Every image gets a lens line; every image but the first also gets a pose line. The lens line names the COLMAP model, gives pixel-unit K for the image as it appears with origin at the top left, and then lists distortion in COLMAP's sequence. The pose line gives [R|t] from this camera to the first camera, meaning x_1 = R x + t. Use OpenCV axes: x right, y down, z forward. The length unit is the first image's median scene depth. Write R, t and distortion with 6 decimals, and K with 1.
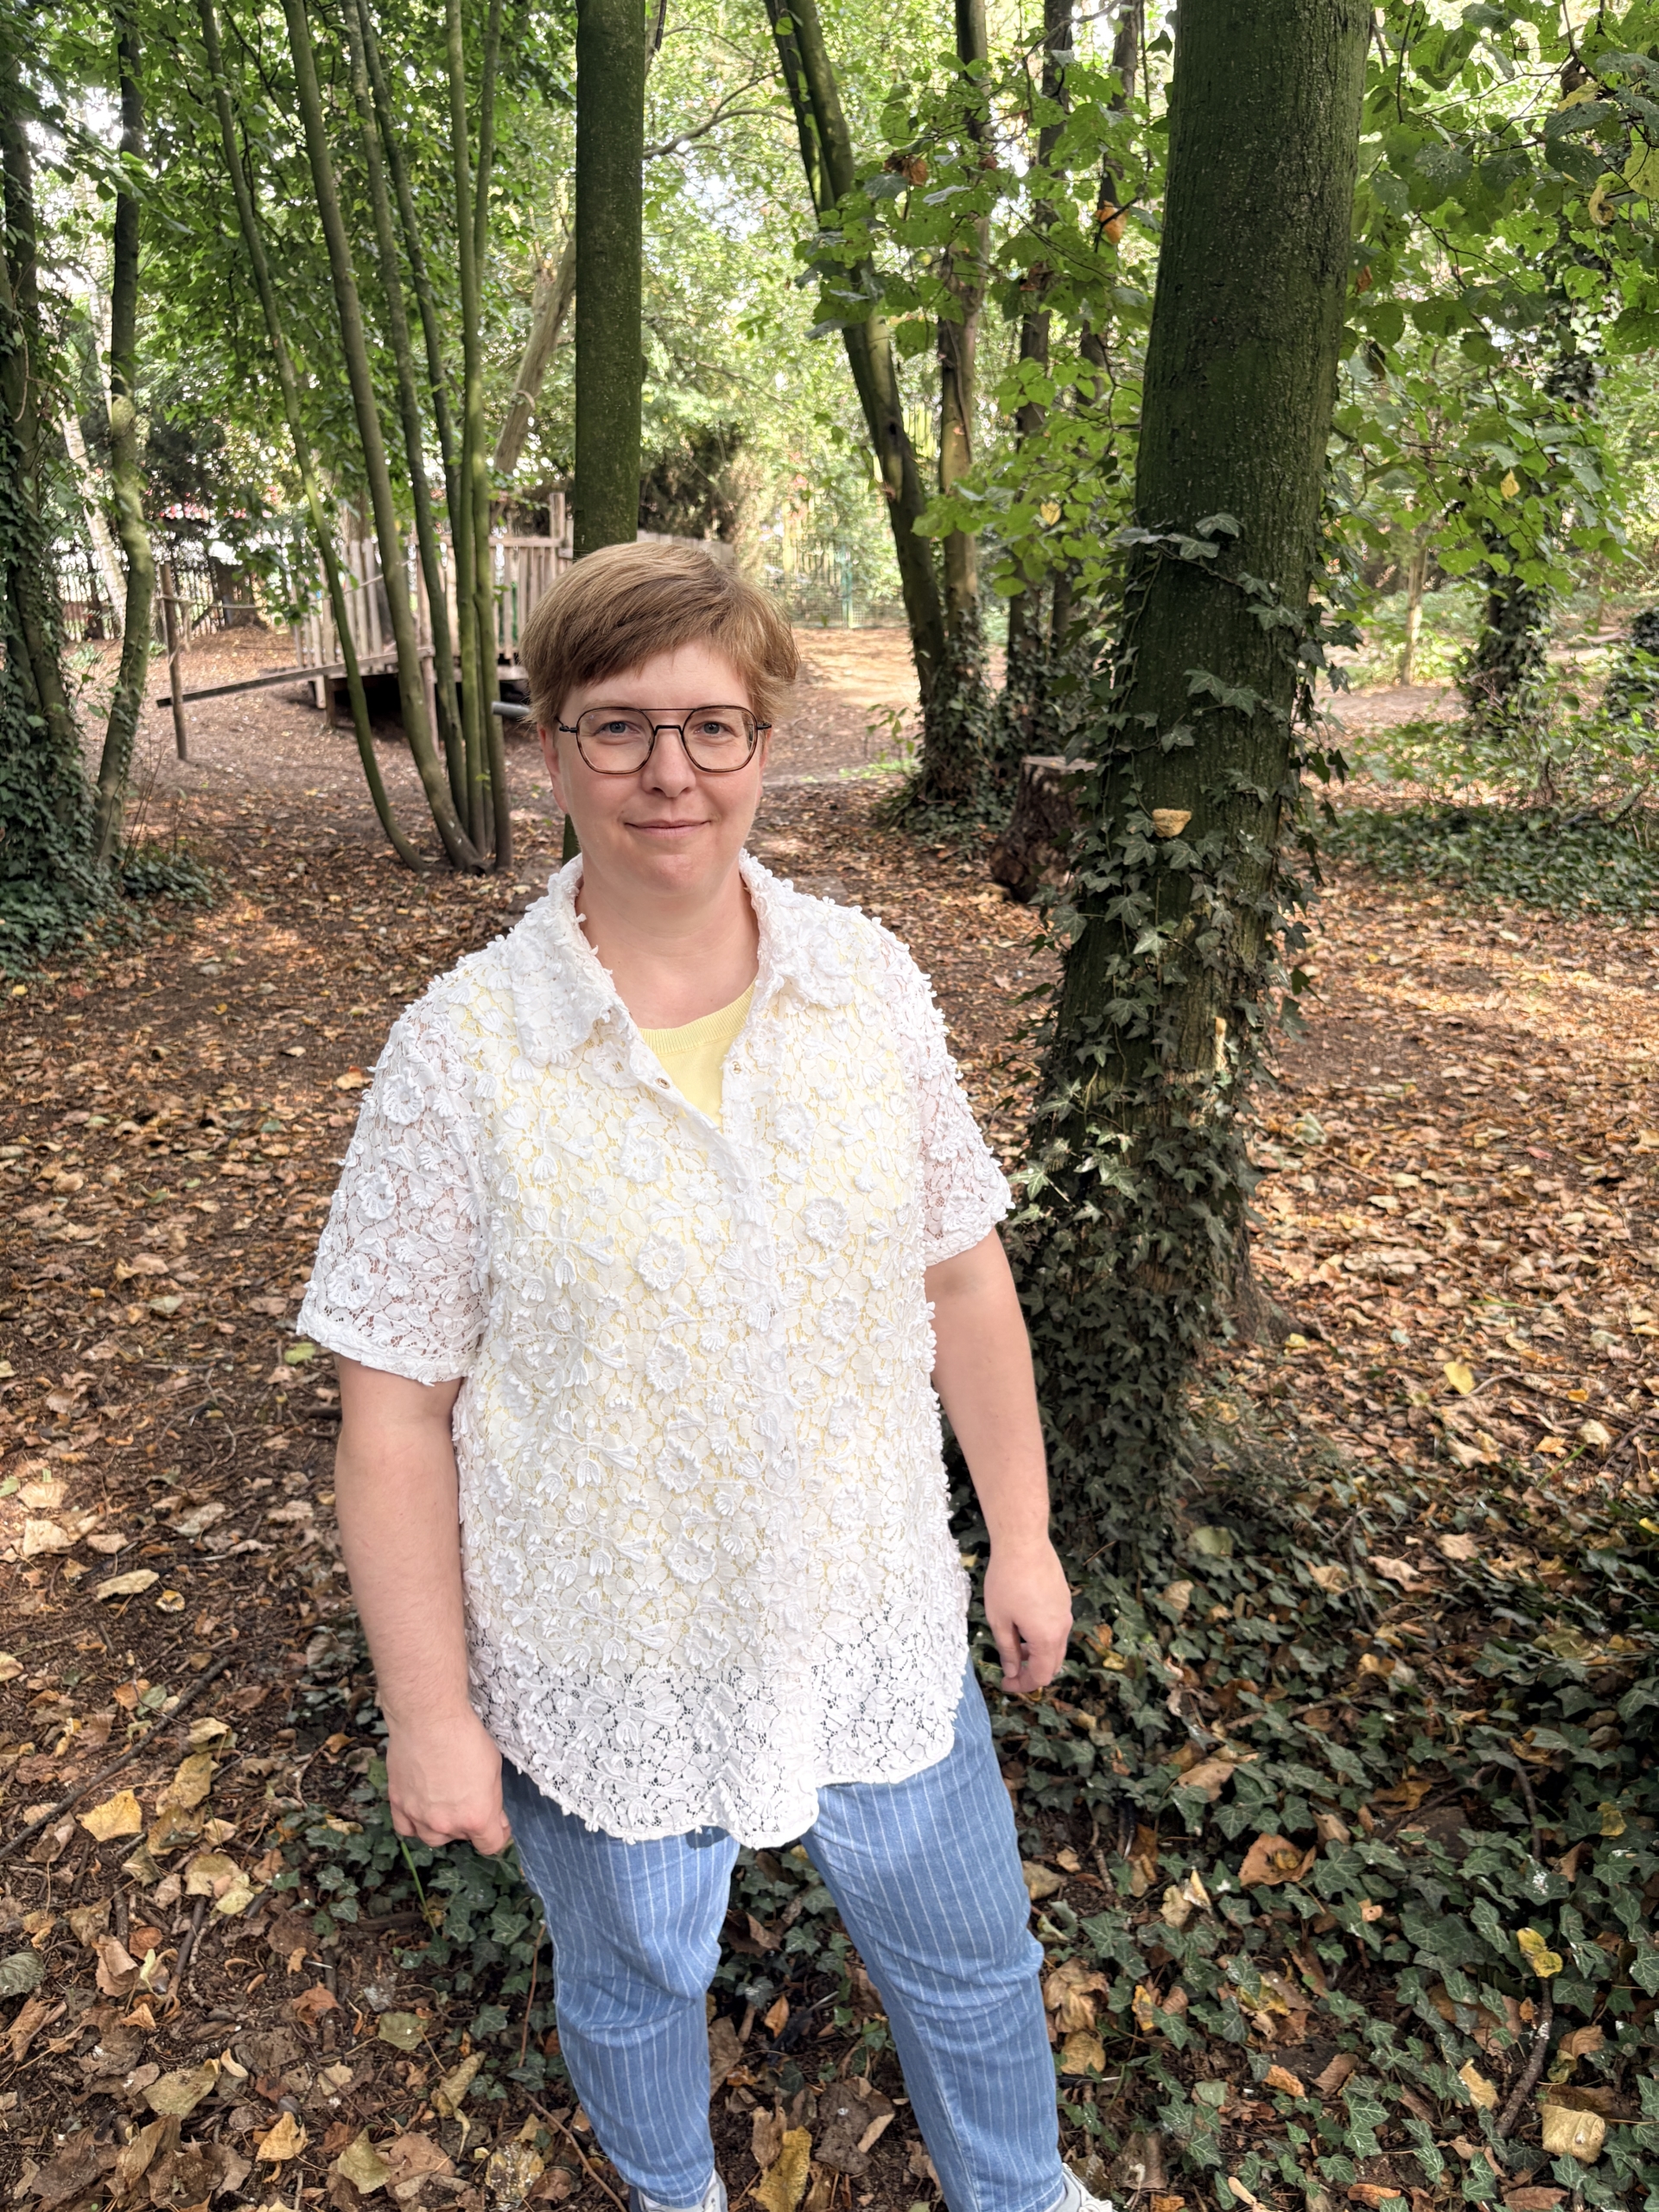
lens RADIAL K [[1685.7, 0, 831.5], [0, 1685.7, 1106.9], [0, 0, 1]] dist [-0.006117, 0.032439]
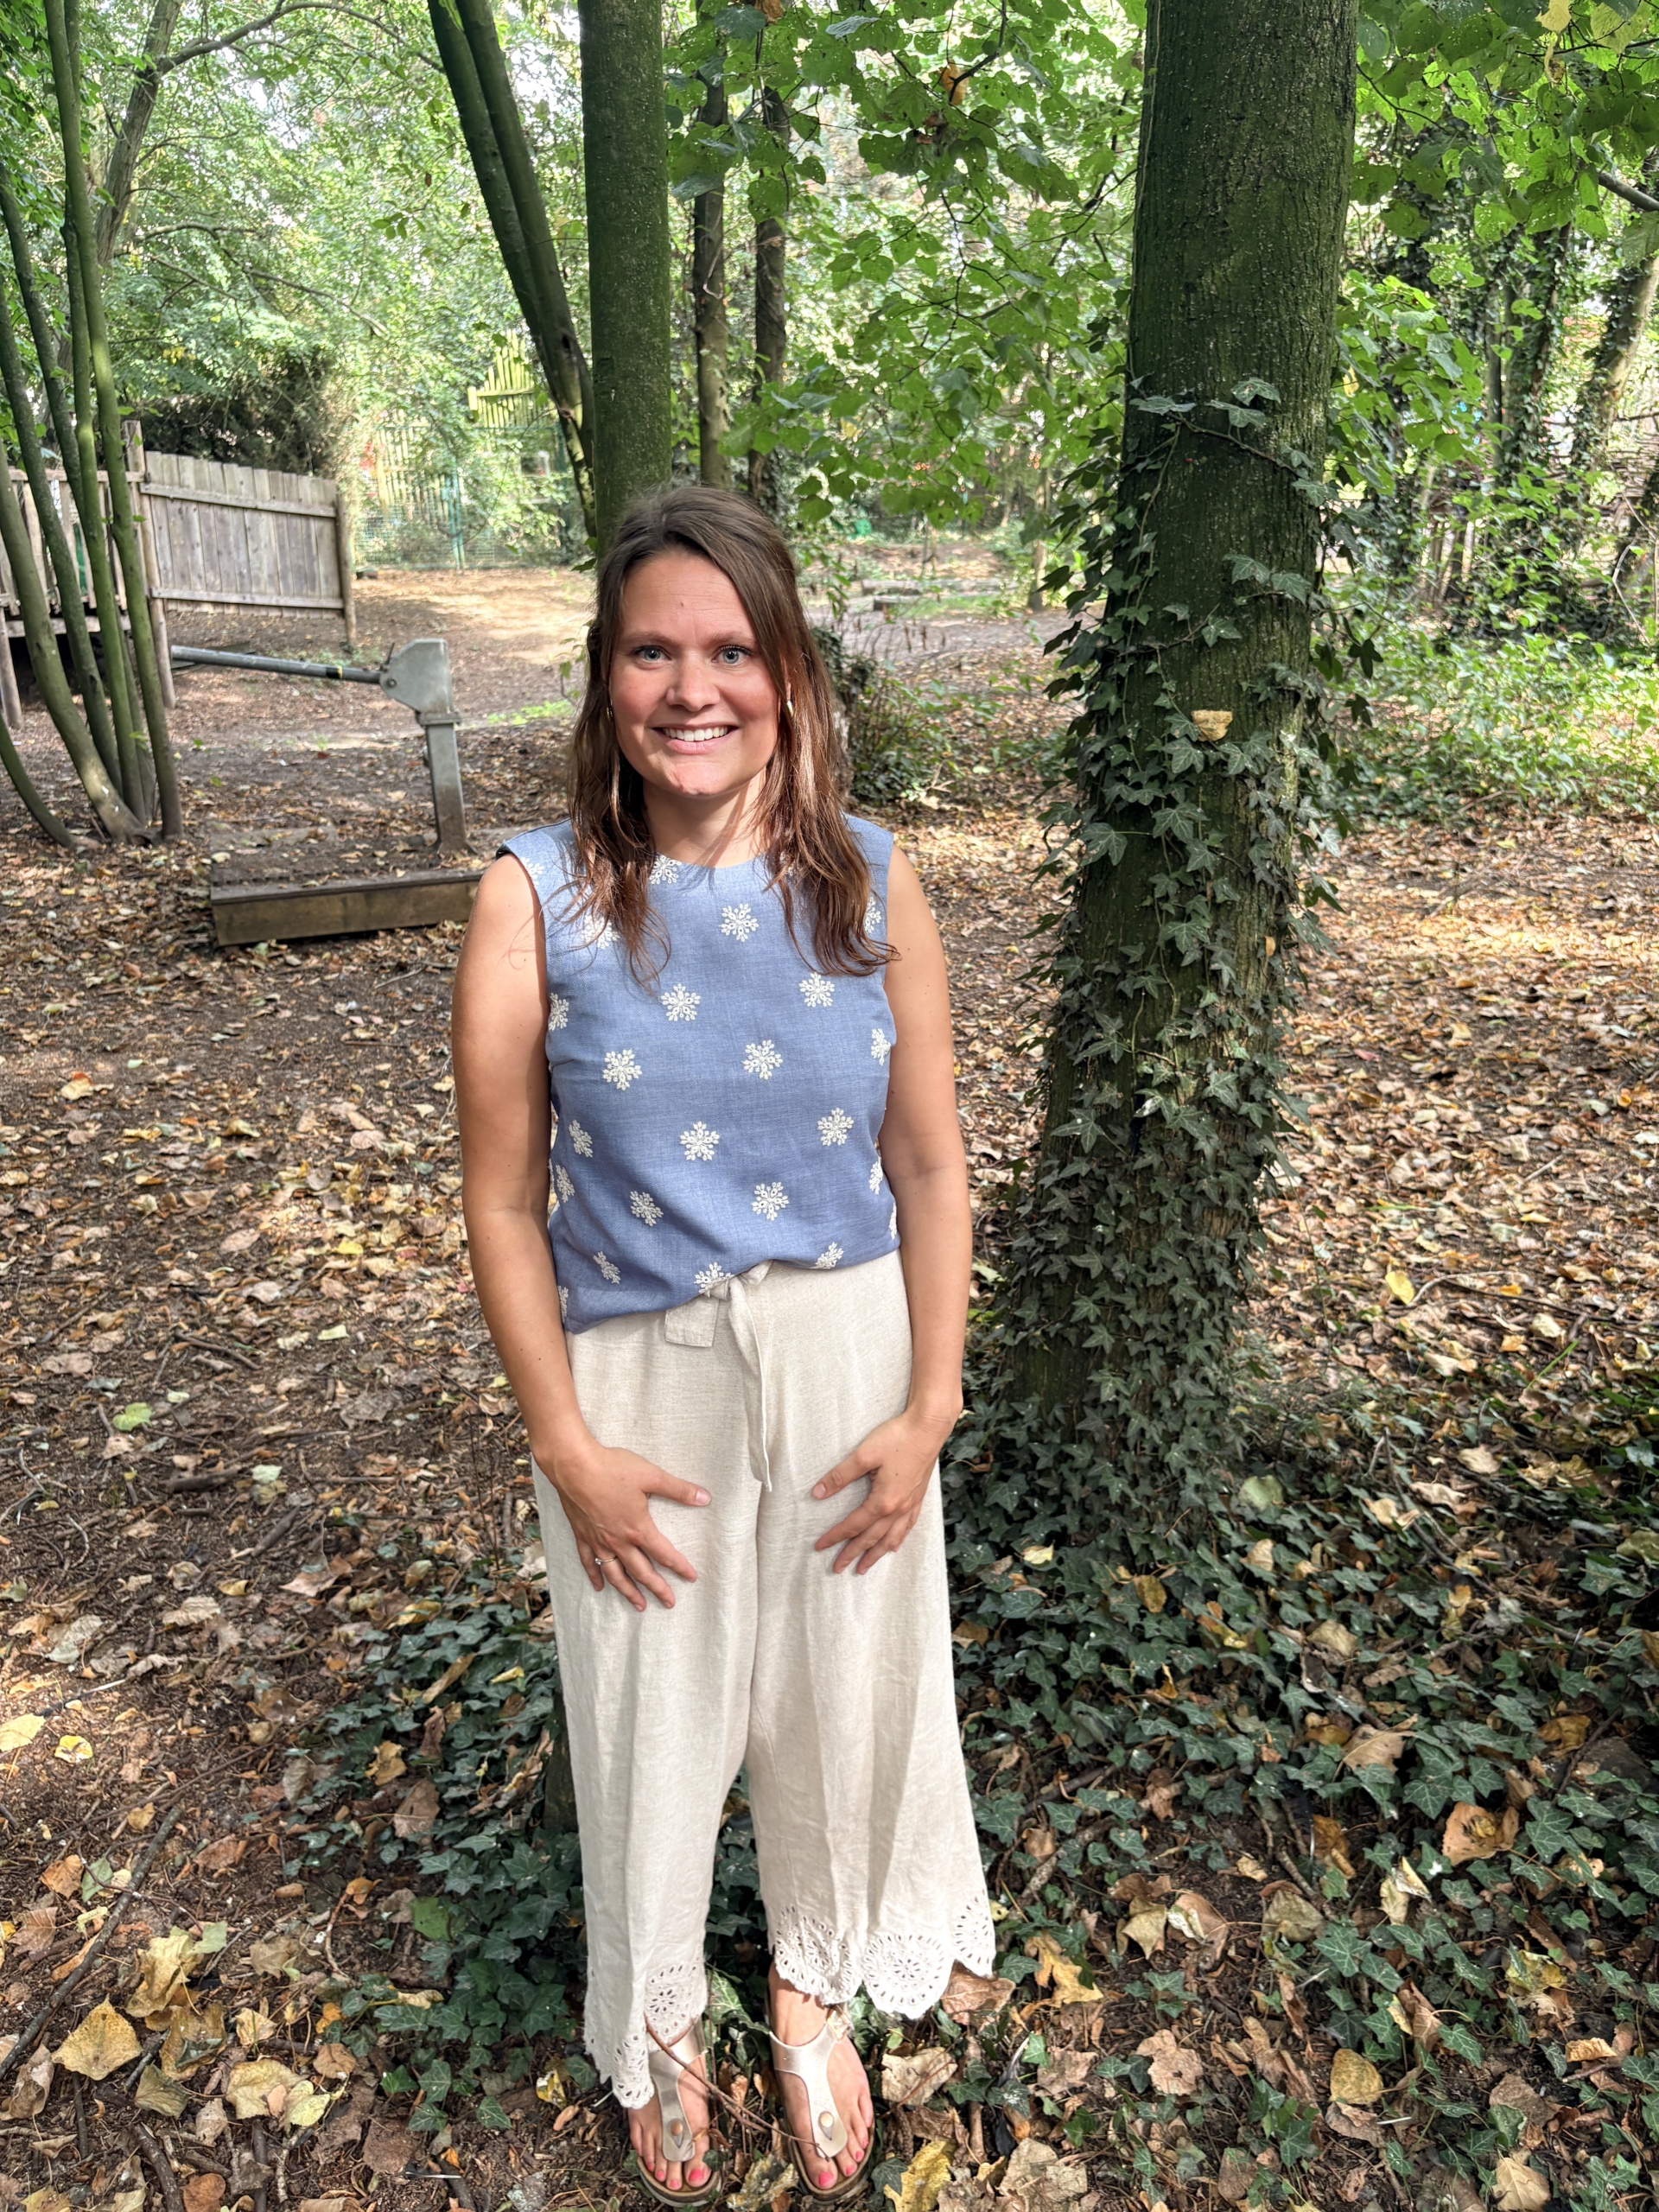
lens RADIAL K [[1682.2, 0, 837.9], [0, 1682.2, 1112.5], [0, 0, 1]] dist [0.006860, 0.007447]
pose [[0.969962, -0.092942, 0.224800, -0.163390], [0.085273, 0.995403, 0.043609, -0.012811], [-0.227820, -0.023130, 0.973428, 0.115934]]
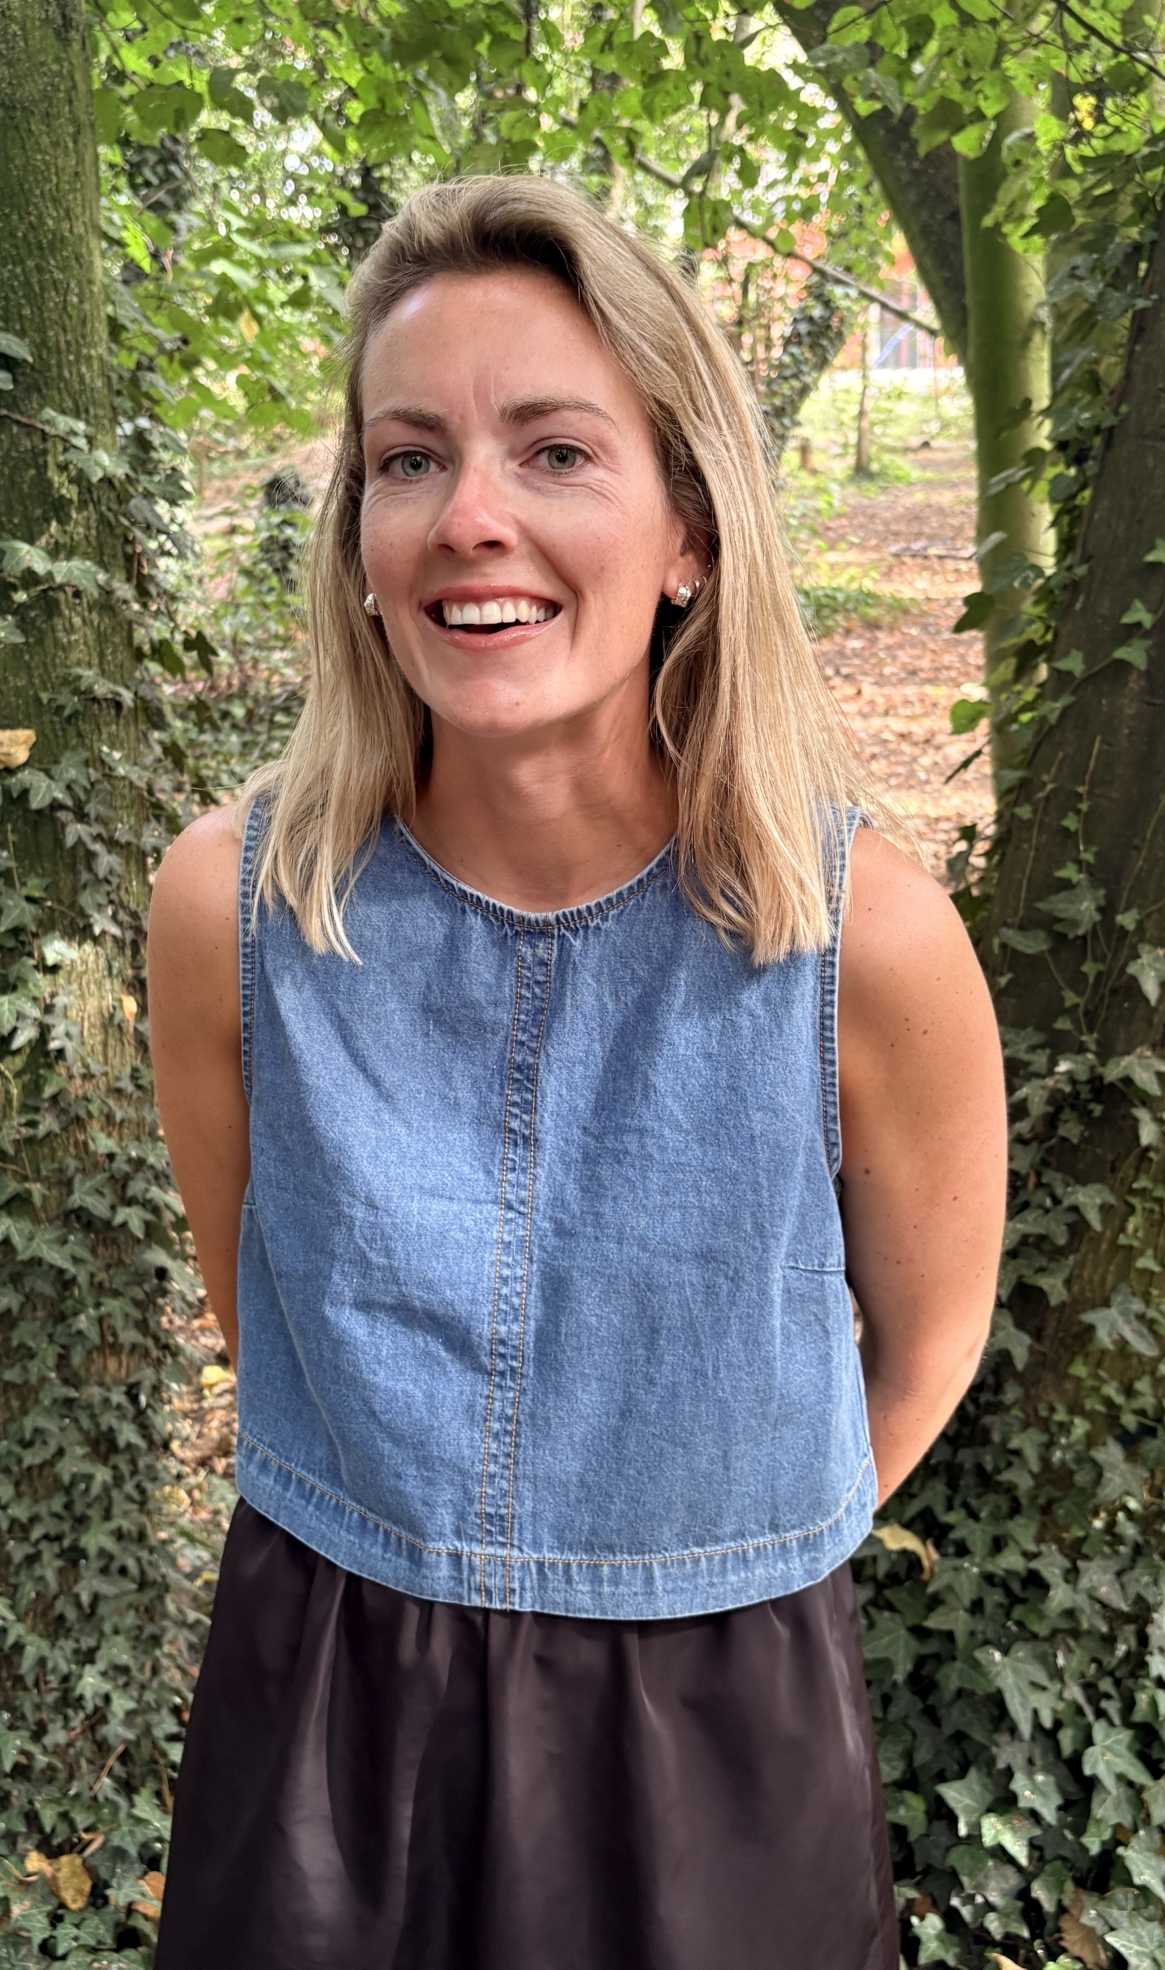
lens RADIAL K [[1936.5, 0, 547.3], [0, 1936.5, 914.6], [0, 0, 1]] dist [0.115208, -0.334552]
pose [[0.823405, -0.169822, 0.541447, -0.057202], [0.210694, 0.977454, -0.013840, -0.028124], [-0.526889, 0.125476, 0.840621, 0.132050]]
